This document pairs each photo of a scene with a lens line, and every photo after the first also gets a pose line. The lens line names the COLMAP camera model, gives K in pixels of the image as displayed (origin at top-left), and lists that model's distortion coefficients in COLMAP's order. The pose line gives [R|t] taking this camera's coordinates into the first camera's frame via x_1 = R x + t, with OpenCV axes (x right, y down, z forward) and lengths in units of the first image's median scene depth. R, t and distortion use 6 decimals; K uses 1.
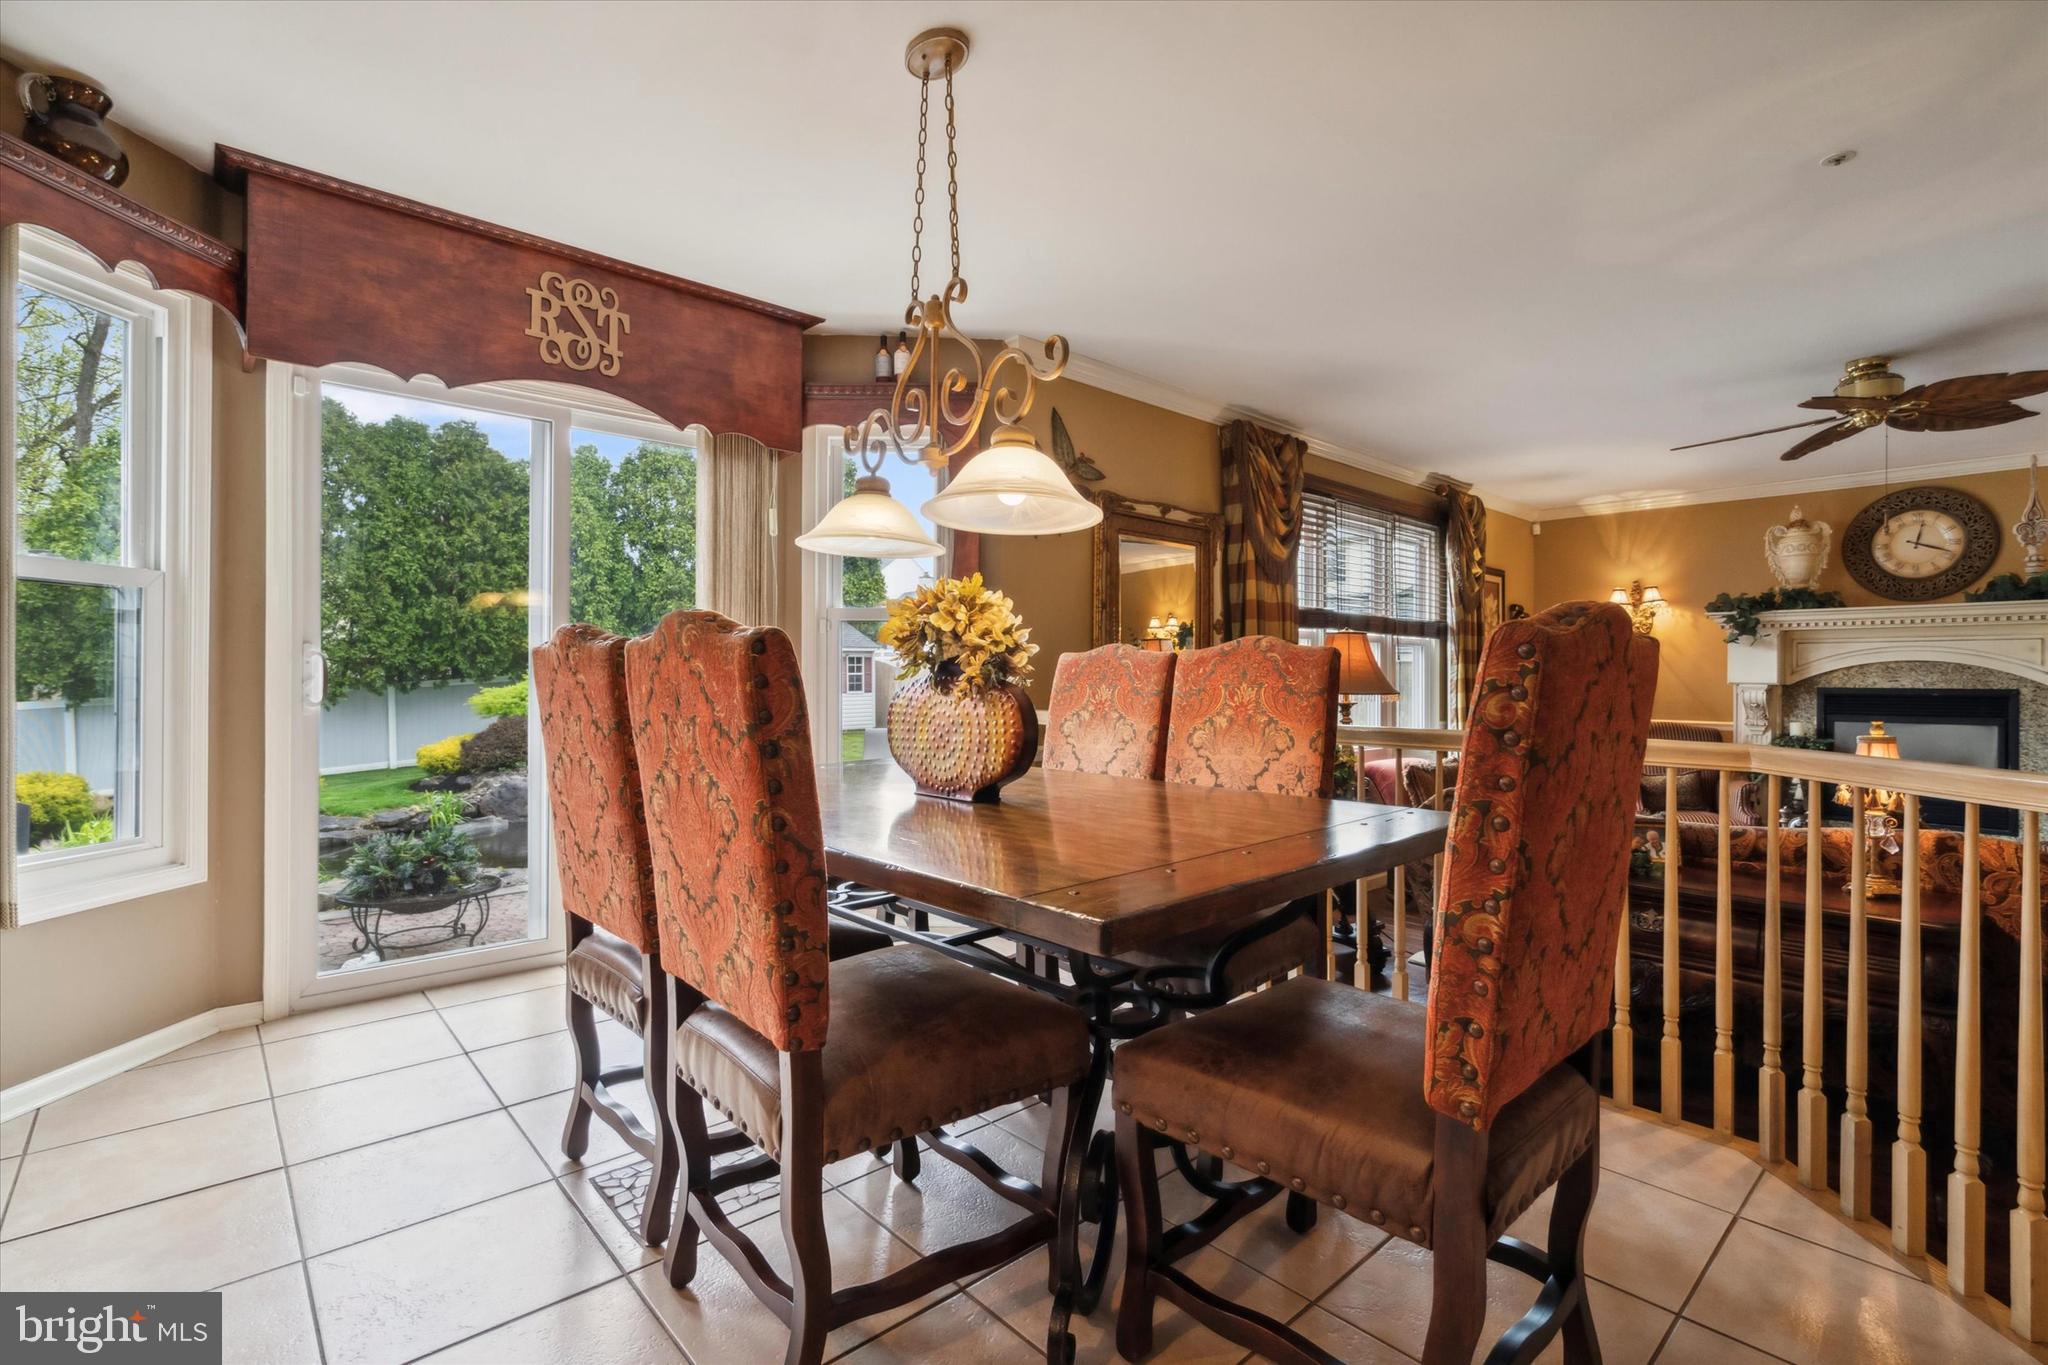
lens RADIAL K [[937.1, 0, 1024.6], [0, 937.1, 672.1], [0, 0, 1]] dist [-0.015153, 0.000272]
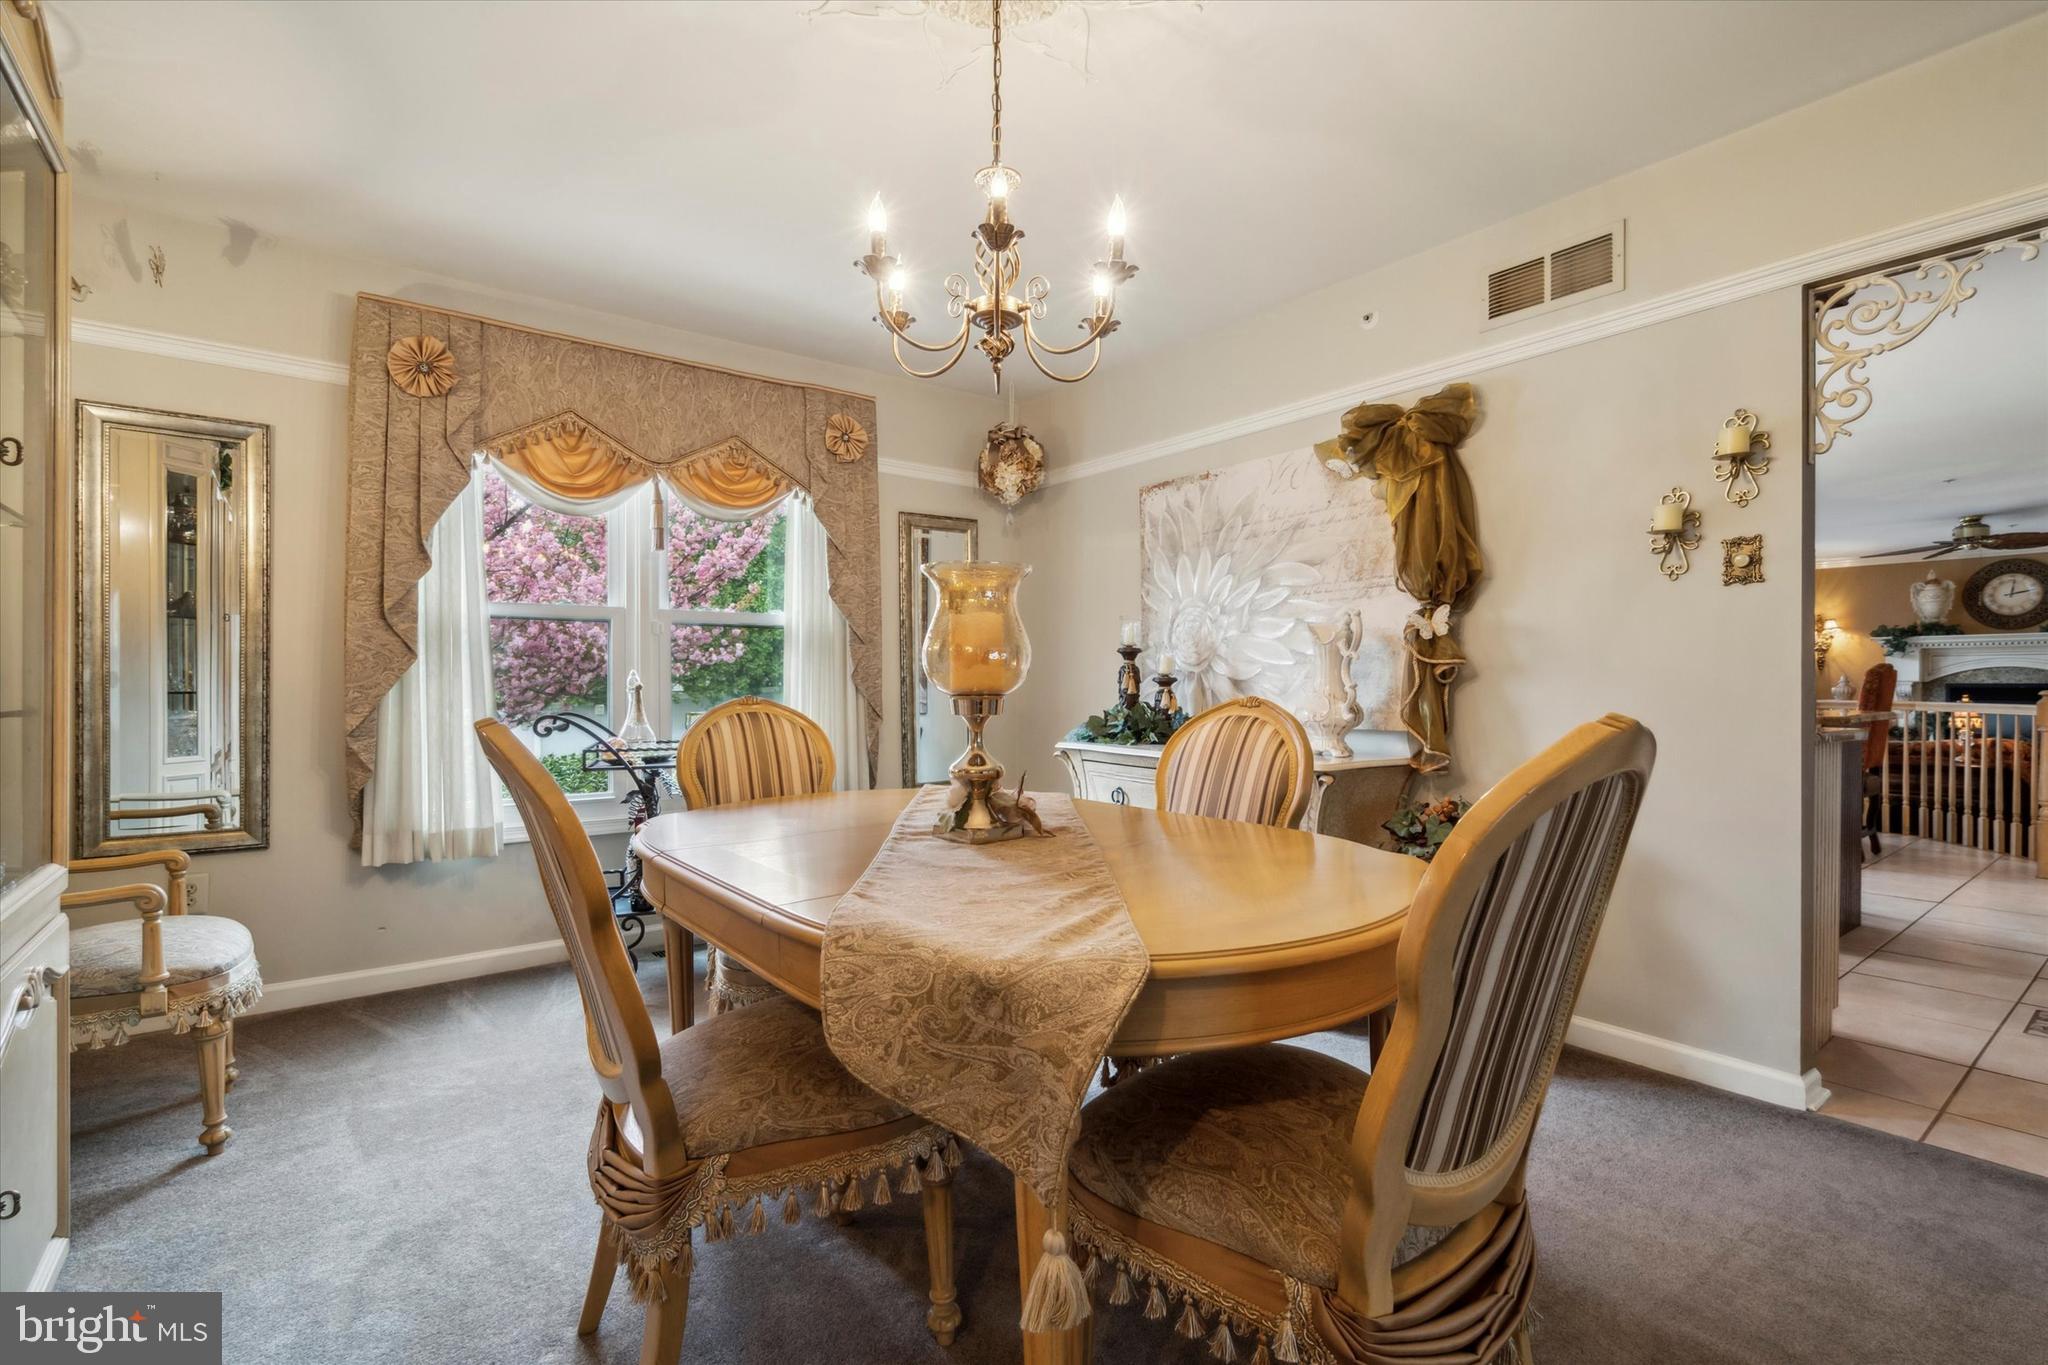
lens RADIAL K [[937.1, 0, 1018.5], [0, 937.1, 679.4], [0, 0, 1]] dist [-0.015153, 0.000272]
pose [[0.996194, -0.009551, -0.086643, -0.616043], [0.010019, 0.999937, 0.004968, -0.014733], [0.086590, -0.005817, 0.996227, -0.743236]]
